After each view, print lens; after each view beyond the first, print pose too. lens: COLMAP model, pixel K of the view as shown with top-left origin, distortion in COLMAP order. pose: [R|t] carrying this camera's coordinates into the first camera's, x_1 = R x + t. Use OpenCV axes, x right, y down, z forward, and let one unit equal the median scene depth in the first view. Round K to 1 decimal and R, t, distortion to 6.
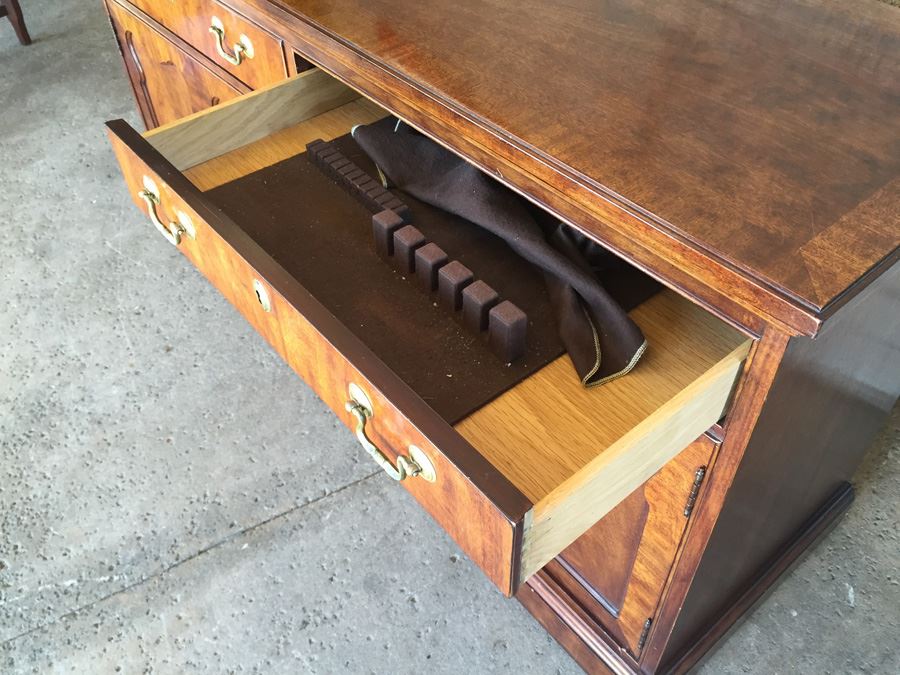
lens RADIAL K [[778.5, 0, 443.9], [0, 778.5, 336.0], [0, 0, 1]] dist [0.092255, -0.139331]
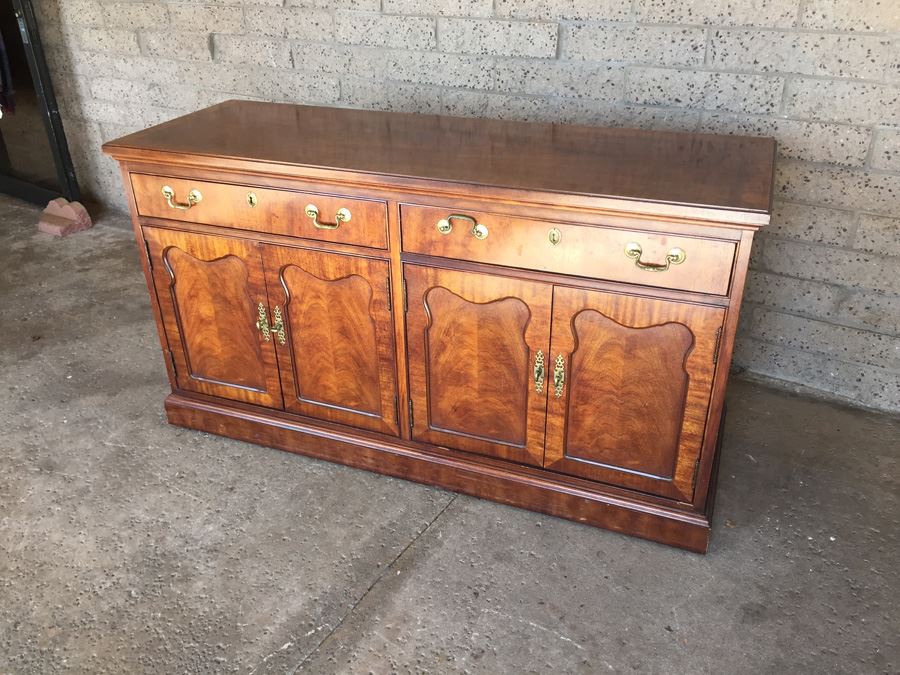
lens RADIAL K [[778.5, 0, 446.8], [0, 778.5, 335.5], [0, 0, 1]] dist [0.092255, -0.139331]
pose [[0.875801, -0.225806, 0.426595, -0.633142], [0.339955, 0.915985, -0.213078, 0.206012], [-0.342640, 0.331637, 0.878985, -0.293802]]
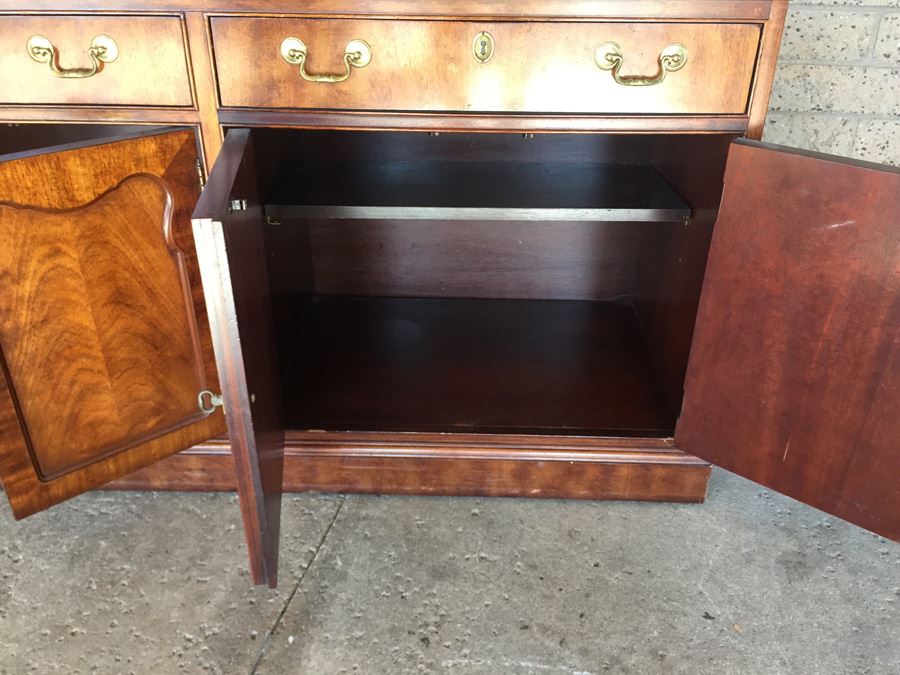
lens RADIAL K [[778.5, 0, 453.3], [0, 778.5, 337.2], [0, 0, 1]] dist [0.092255, -0.139331]
pose [[0.654941, -0.340970, 0.674382, -0.563806], [0.517305, 0.852835, -0.071196, 0.145183], [-0.550861, 0.395490, 0.734942, 0.199898]]
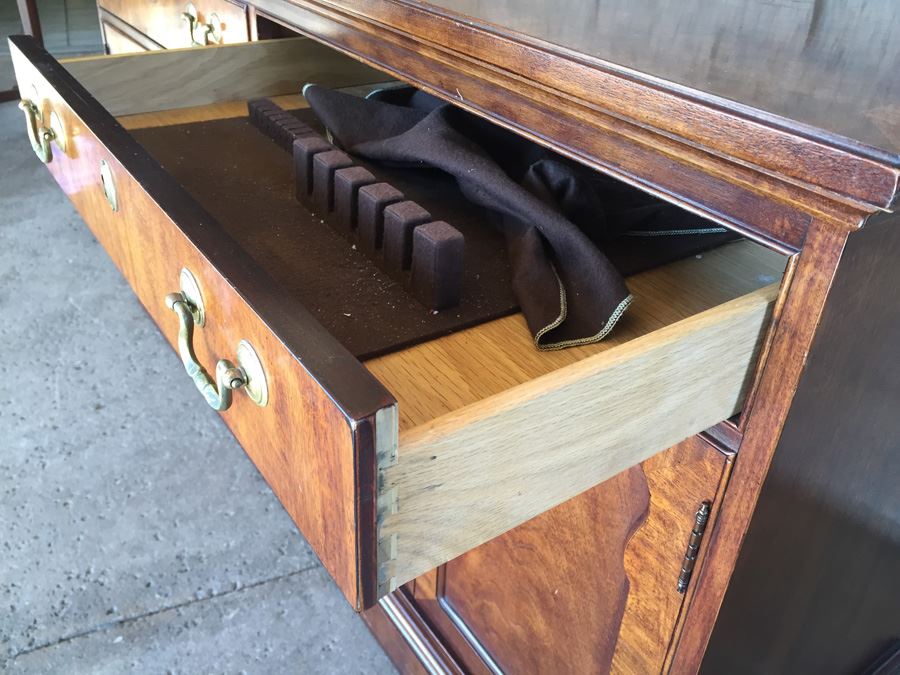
lens RADIAL K [[778.5, 0, 446.8], [0, 778.5, 333.0], [0, 0, 1]] dist [0.092255, -0.139331]
pose [[0.993521, 0.108453, -0.033960, 0.062520], [-0.113339, 0.967499, -0.226054, 0.110949], [0.008341, 0.228438, 0.973523, 0.167701]]
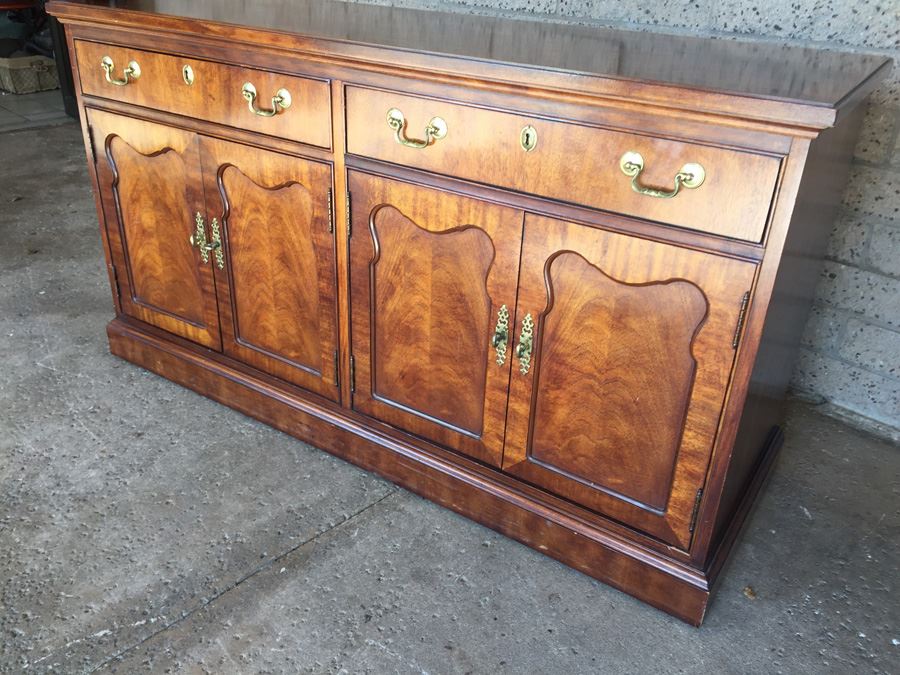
lens RADIAL K [[778.5, 0, 447.4], [0, 778.5, 338.6], [0, 0, 1]] dist [0.092255, -0.139331]
pose [[0.955963, -0.082187, 0.281745, -0.302668], [0.161963, 0.948307, -0.272914, 0.287955], [-0.244751, 0.306528, 0.919857, -0.056174]]
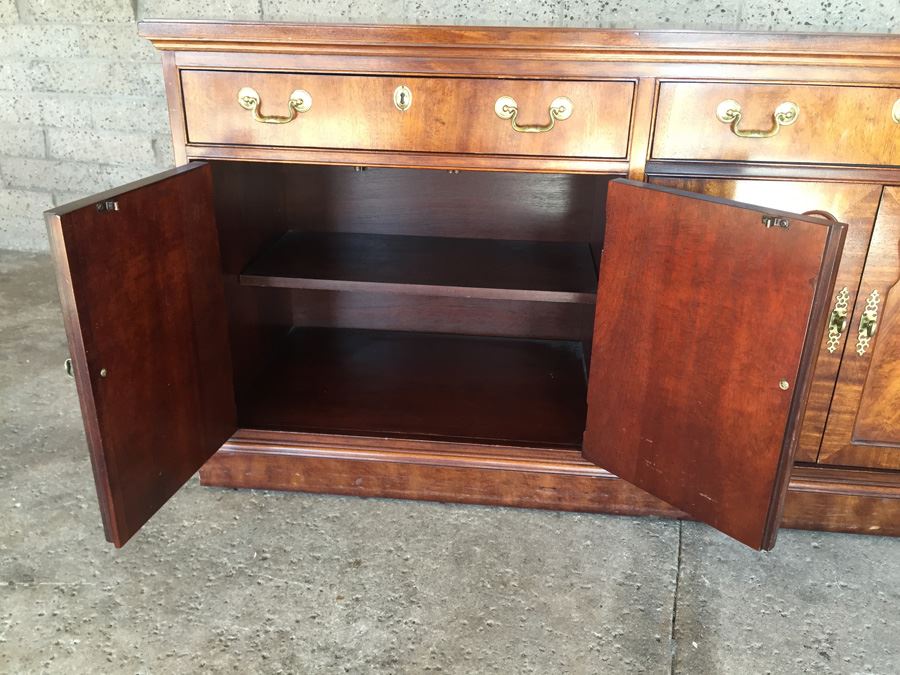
lens RADIAL K [[778.5, 0, 445.0], [0, 778.5, 335.0], [0, 0, 1]] dist [0.092255, -0.139331]
pose [[0.709788, -0.241437, 0.661747, -0.902692], [0.473895, 0.858720, -0.194997, 0.019128], [-0.521176, 0.452005, 0.723925, 0.365999]]
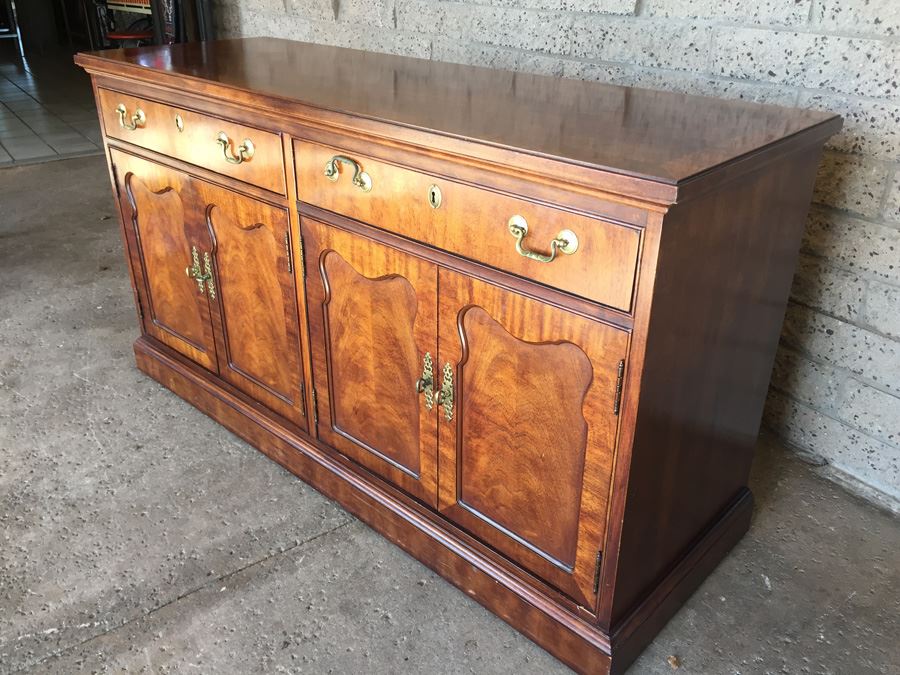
lens RADIAL K [[778.5, 0, 444.1], [0, 778.5, 333.6], [0, 0, 1]] dist [0.092255, -0.139331]
pose [[0.992065, -0.028519, 0.122451, -0.075989], [0.065759, 0.947796, -0.312023, 0.284966], [-0.107160, 0.317599, 0.942150, -0.137588]]
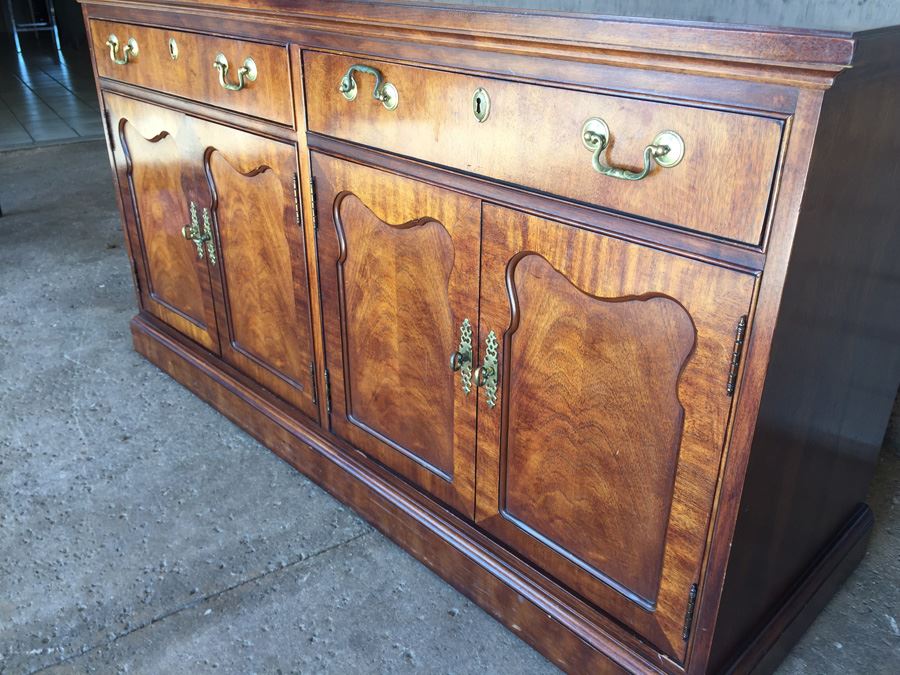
lens RADIAL K [[778.5, 0, 444.8], [0, 778.5, 334.5], [0, 0, 1]] dist [0.092255, -0.139331]
pose [[0.996763, -0.009703, 0.079813, -0.059721], [0.035195, 0.945184, -0.324636, 0.263418], [-0.072288, 0.326394, 0.942466, 0.071055]]
